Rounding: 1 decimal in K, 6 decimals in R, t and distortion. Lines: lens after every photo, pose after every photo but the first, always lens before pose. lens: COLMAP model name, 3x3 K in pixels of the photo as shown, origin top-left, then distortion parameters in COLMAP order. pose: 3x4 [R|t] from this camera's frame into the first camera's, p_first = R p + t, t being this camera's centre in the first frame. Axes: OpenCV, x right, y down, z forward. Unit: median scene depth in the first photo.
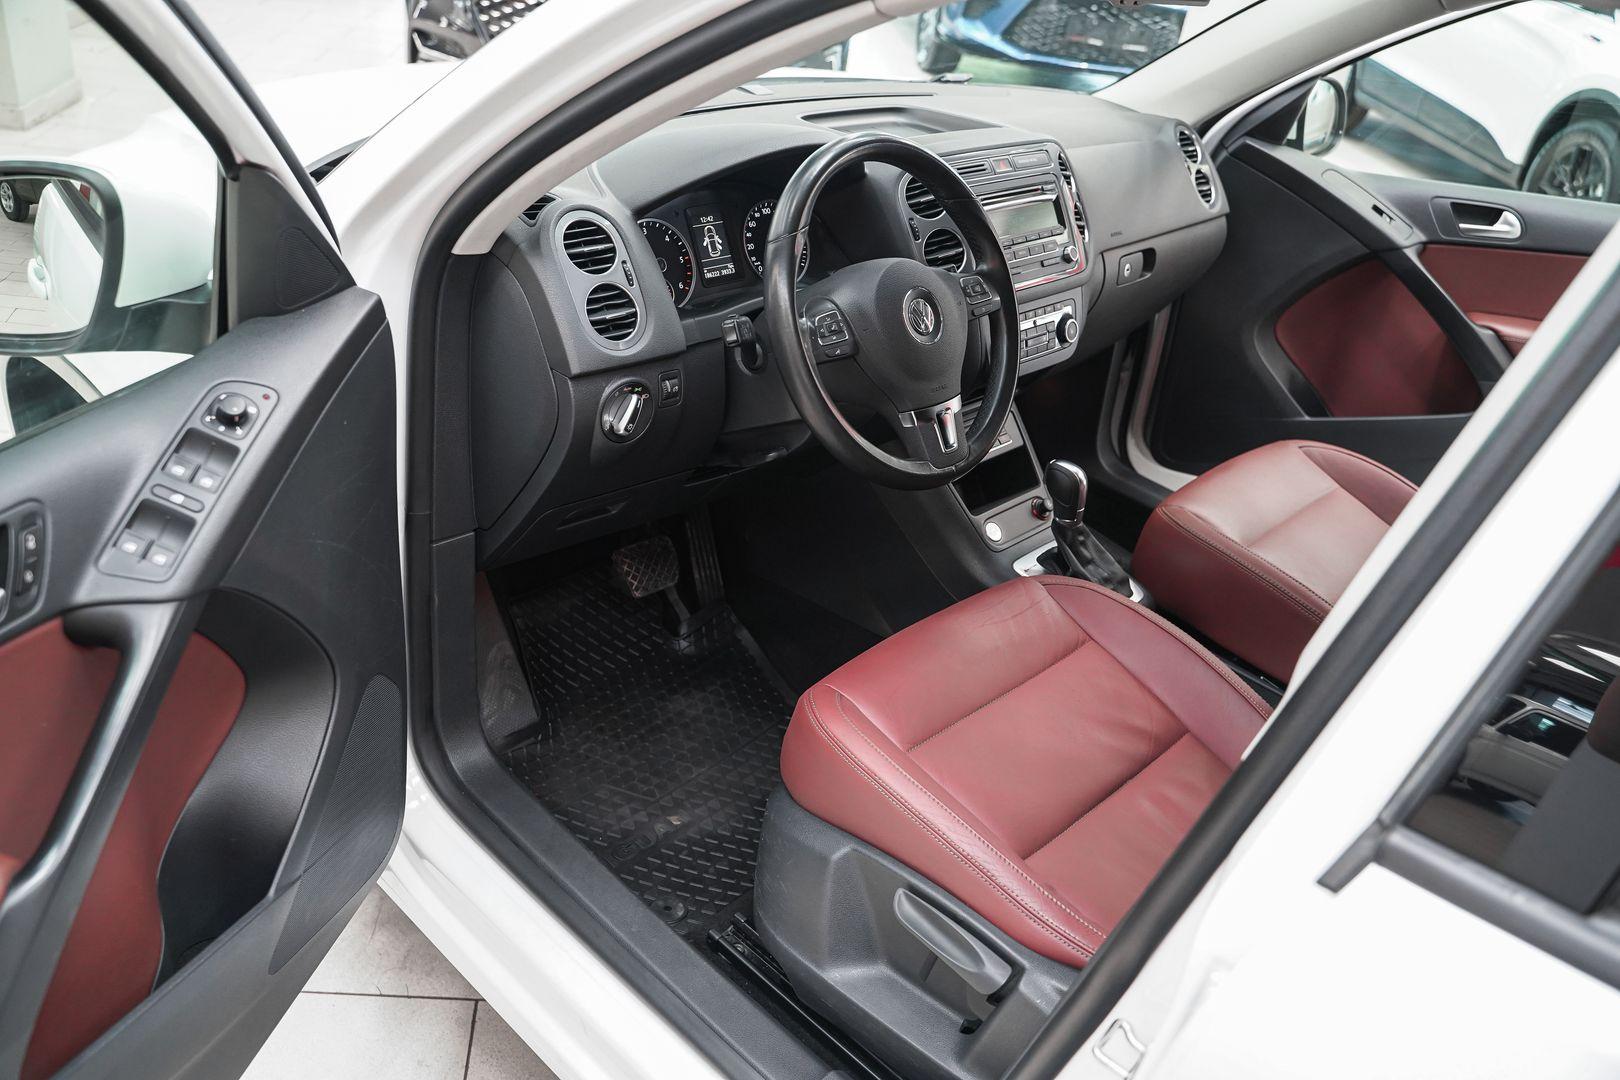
lens RADIAL K [[1324.4, 0, 810.0], [0, 1324.4, 540.0], [0, 0, 1]] dist [-0.116216, 0.101453]
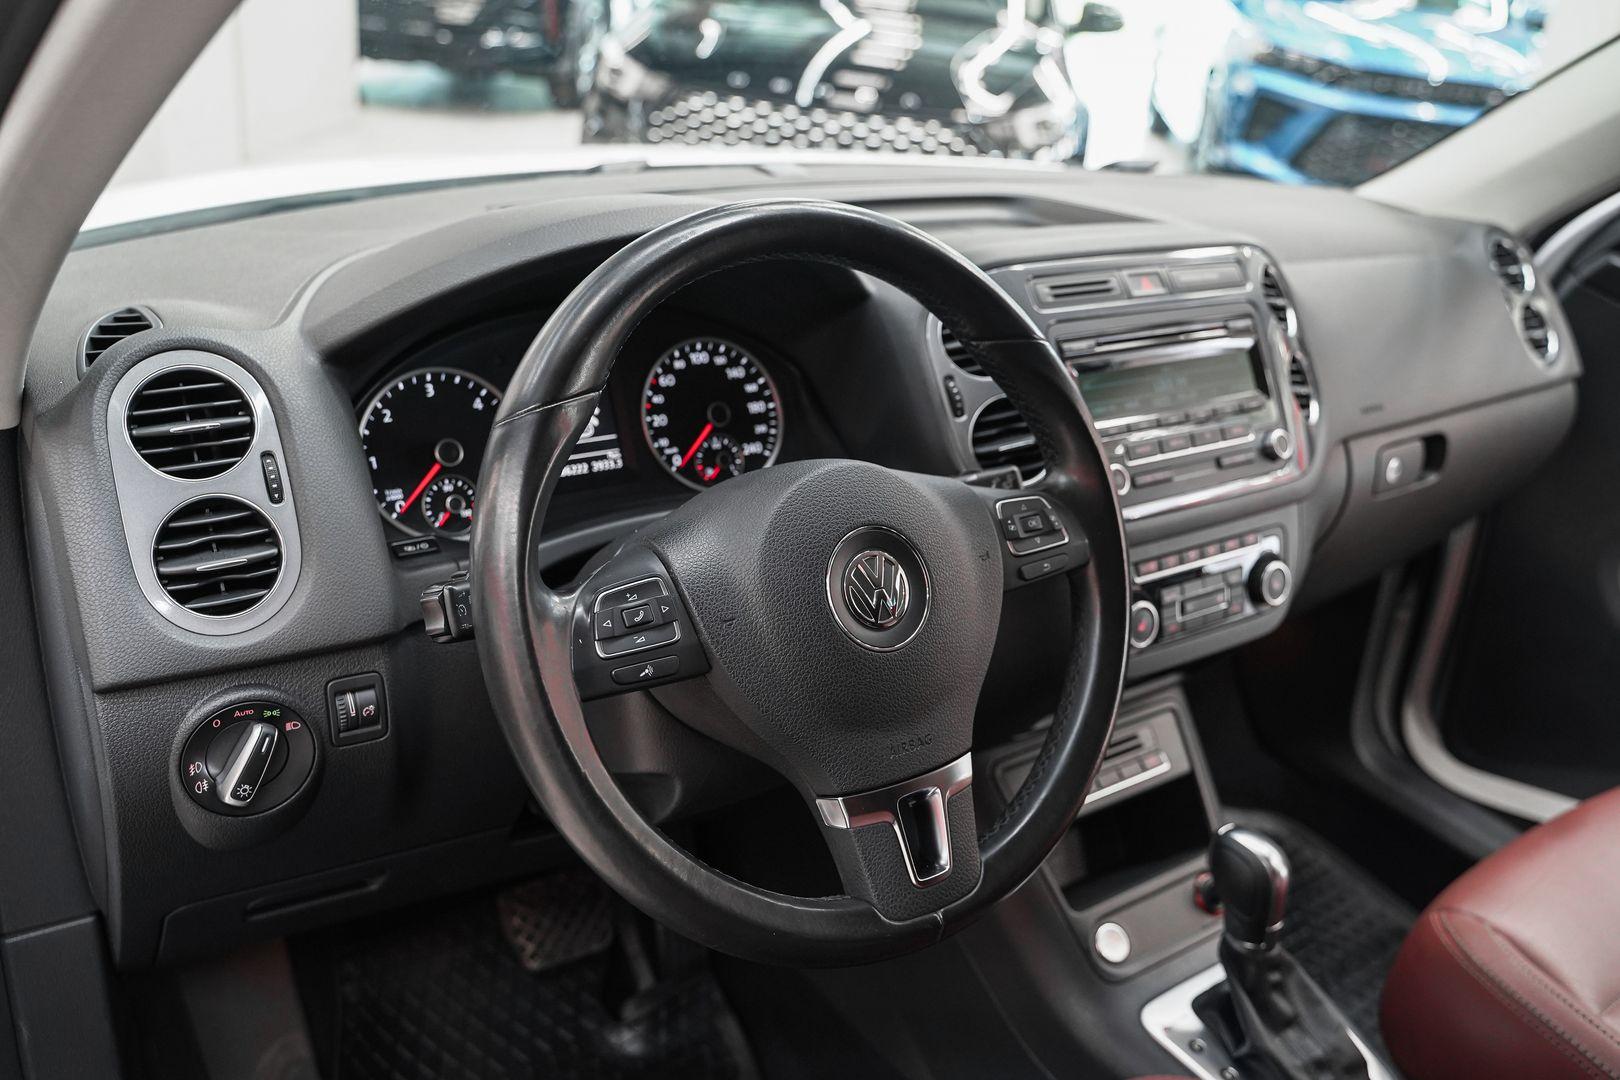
lens RADIAL K [[1381.0, 0, 809.0], [0, 1381.0, 526.7], [0, 0, 1]] dist [-0.126021, 0.120085]
pose [[0.978108, 0.043478, -0.203508, 0.132439], [-0.068101, 0.990959, -0.115600, -0.111364], [0.196642, 0.126929, 0.972225, 0.436589]]
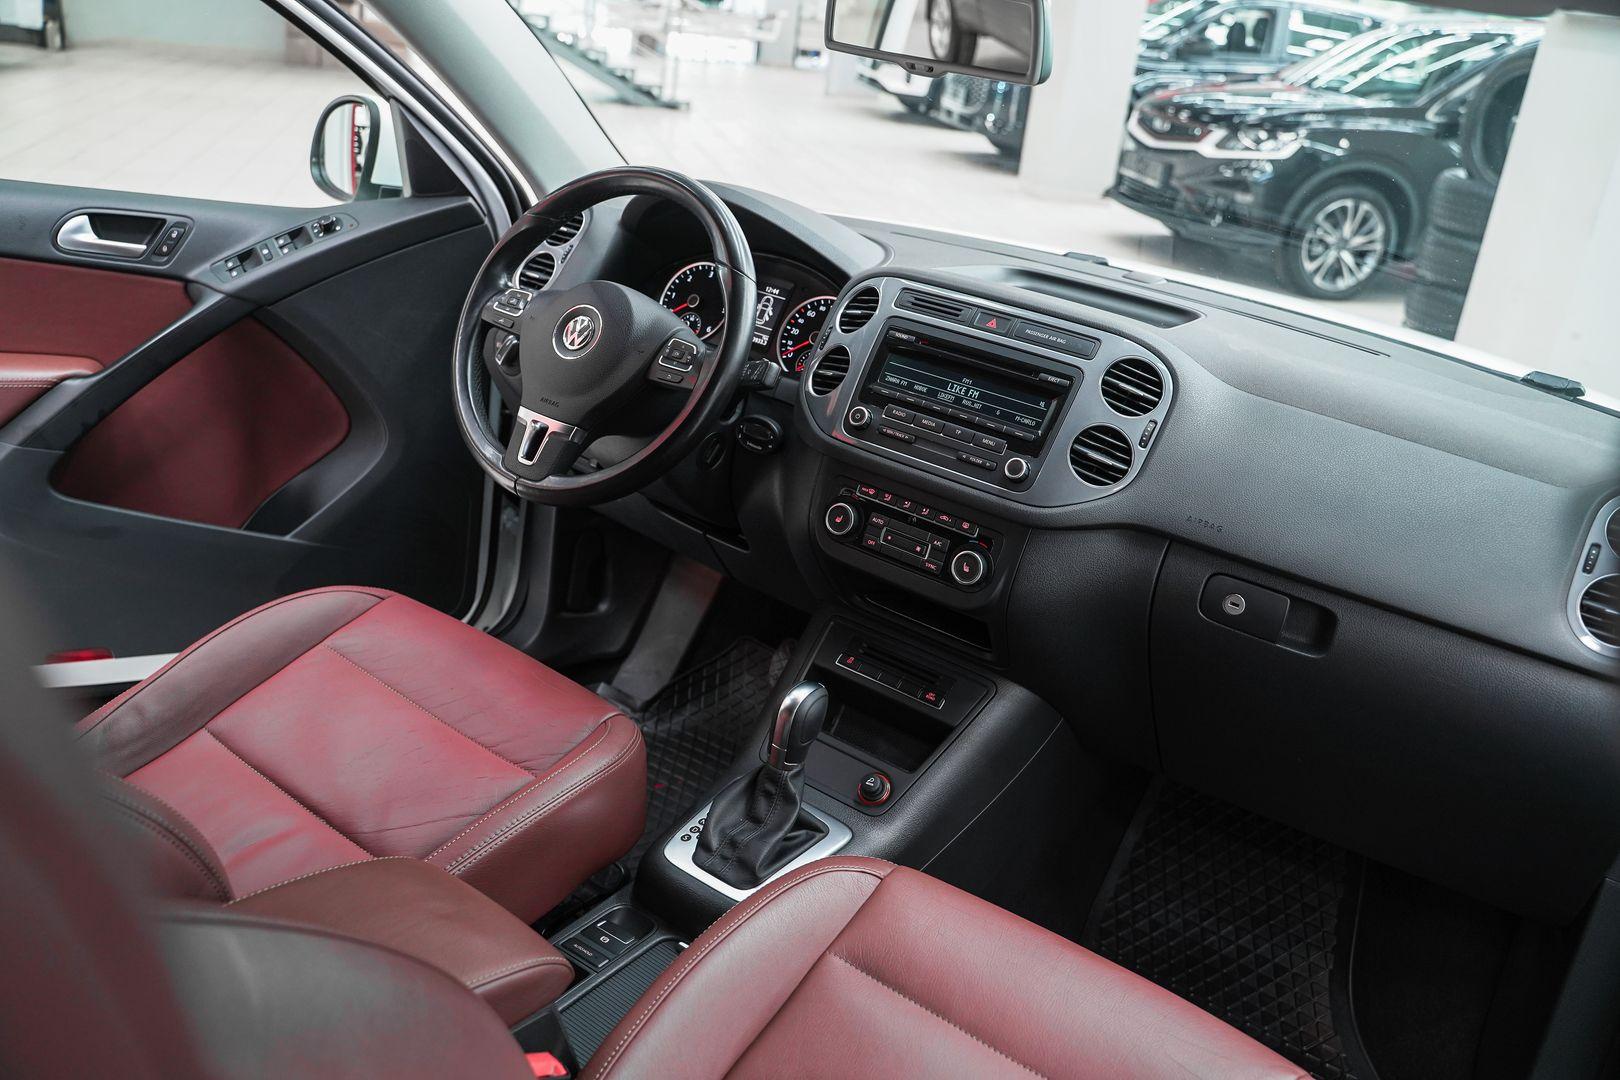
lens RADIAL K [[1324.4, 0, 810.0], [0, 1324.4, 540.0], [0, 0, 1]] dist [-0.116216, 0.101453]
pose [[0.142191, 0.284298, -0.948133, 0.905959], [-0.578504, 0.801115, 0.153456, -0.247125], [0.803191, 0.526678, 0.278379, 0.788068]]
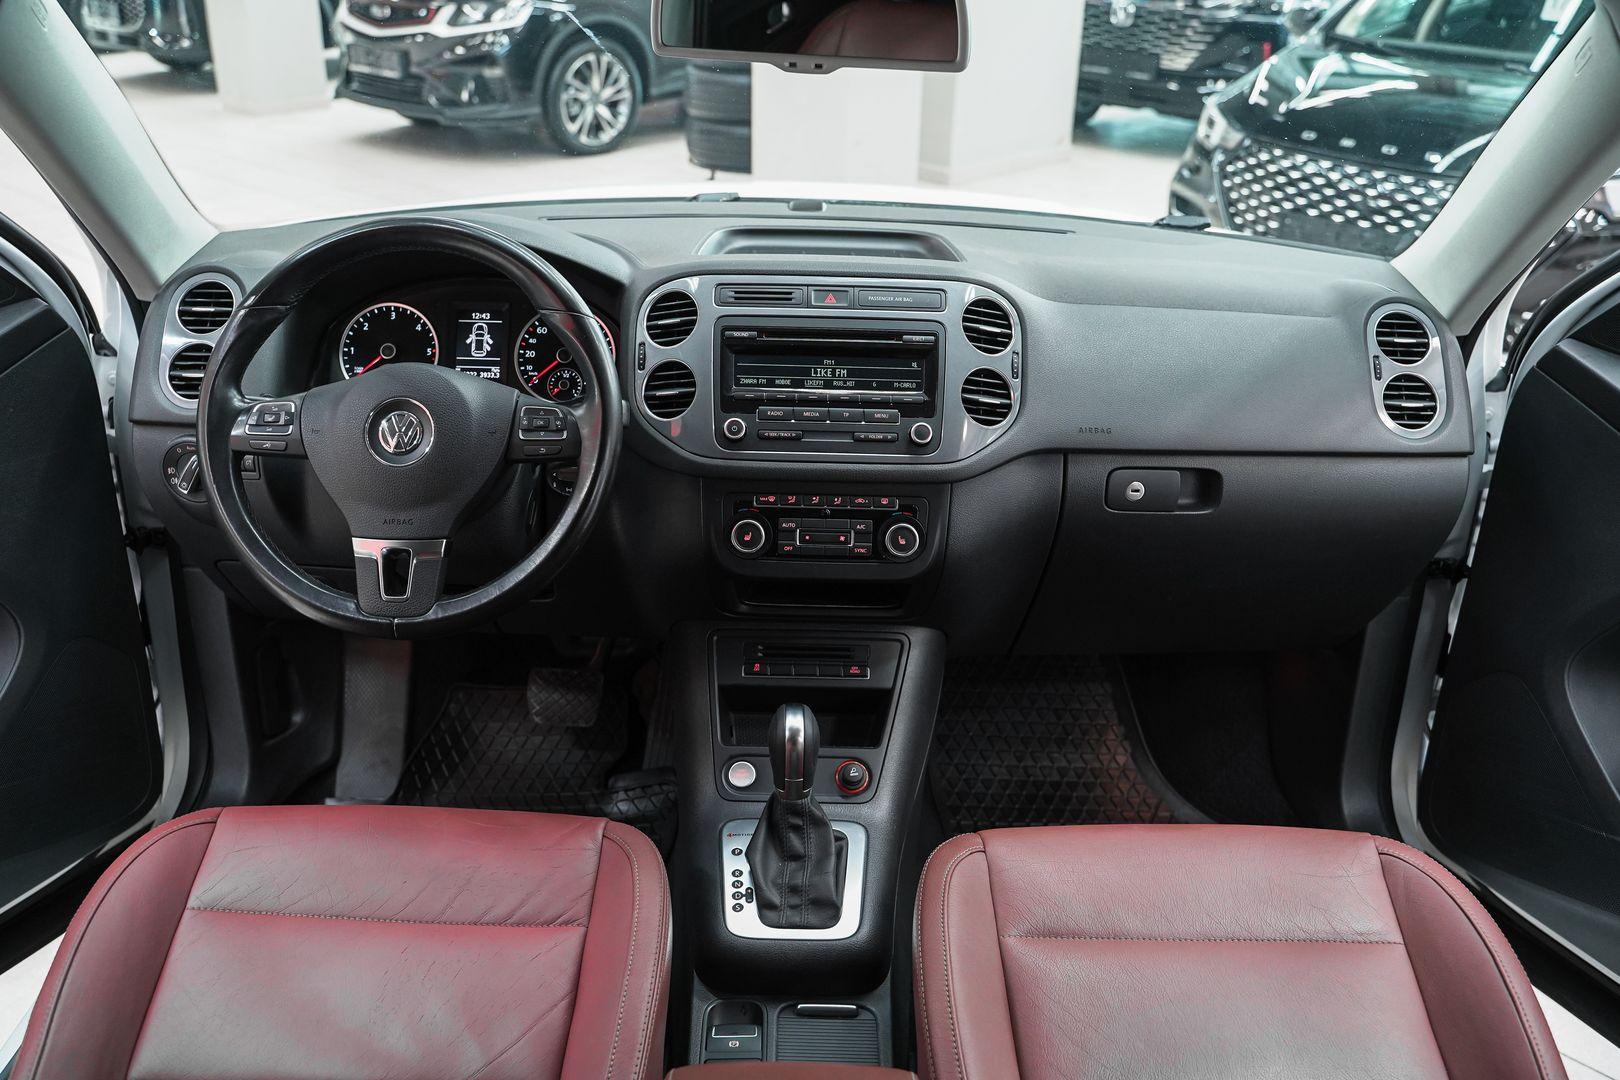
lens RADIAL K [[1324.4, 0, 810.0], [0, 1324.4, 540.0], [0, 0, 1]] dist [-0.116216, 0.101453]
pose [[0.689875, 0.216758, -0.690716, 0.703664], [-0.309024, 0.950999, -0.010209, -0.147090], [0.654657, 0.220491, 0.723054, 0.490092]]
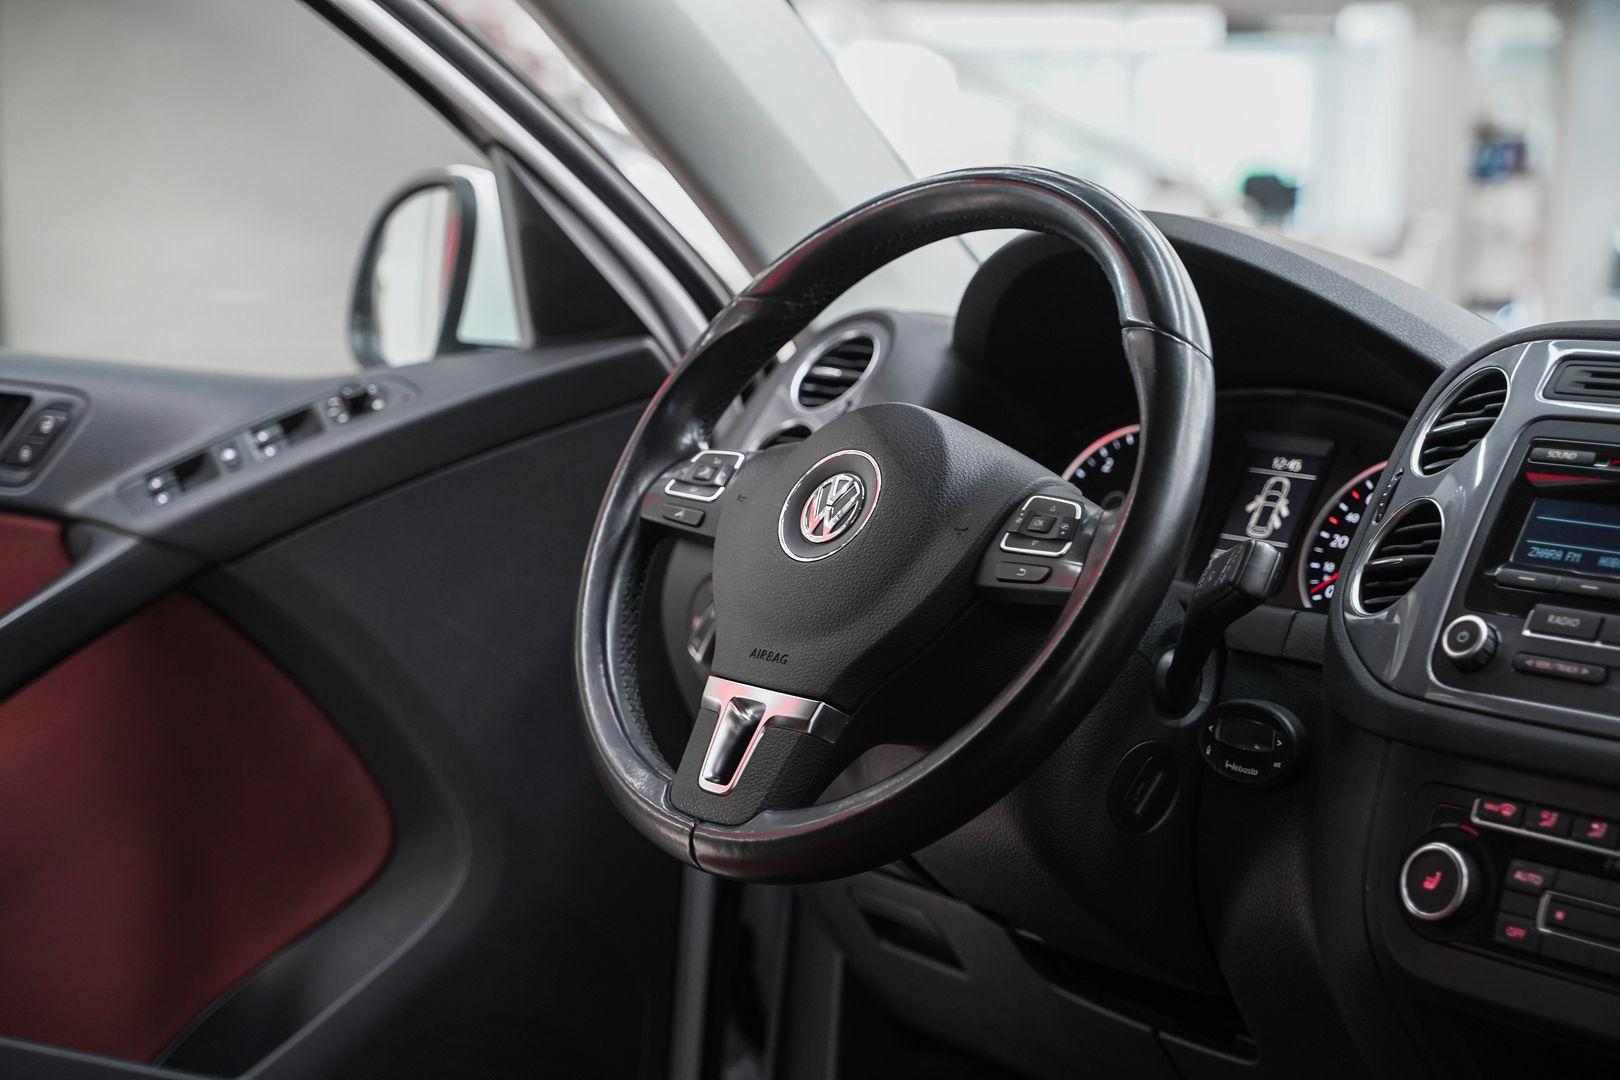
lens RADIAL K [[2888.6, 0, 813.1], [0, 2888.6, 522.4], [0, 0, 1]] dist [0.235656, 0.053523]
pose [[-0.095363, -0.013155, -0.995356, 0.894501], [-0.534921, 0.843950, 0.040095, -0.167846], [0.839503, 0.536260, -0.087519, 0.902760]]
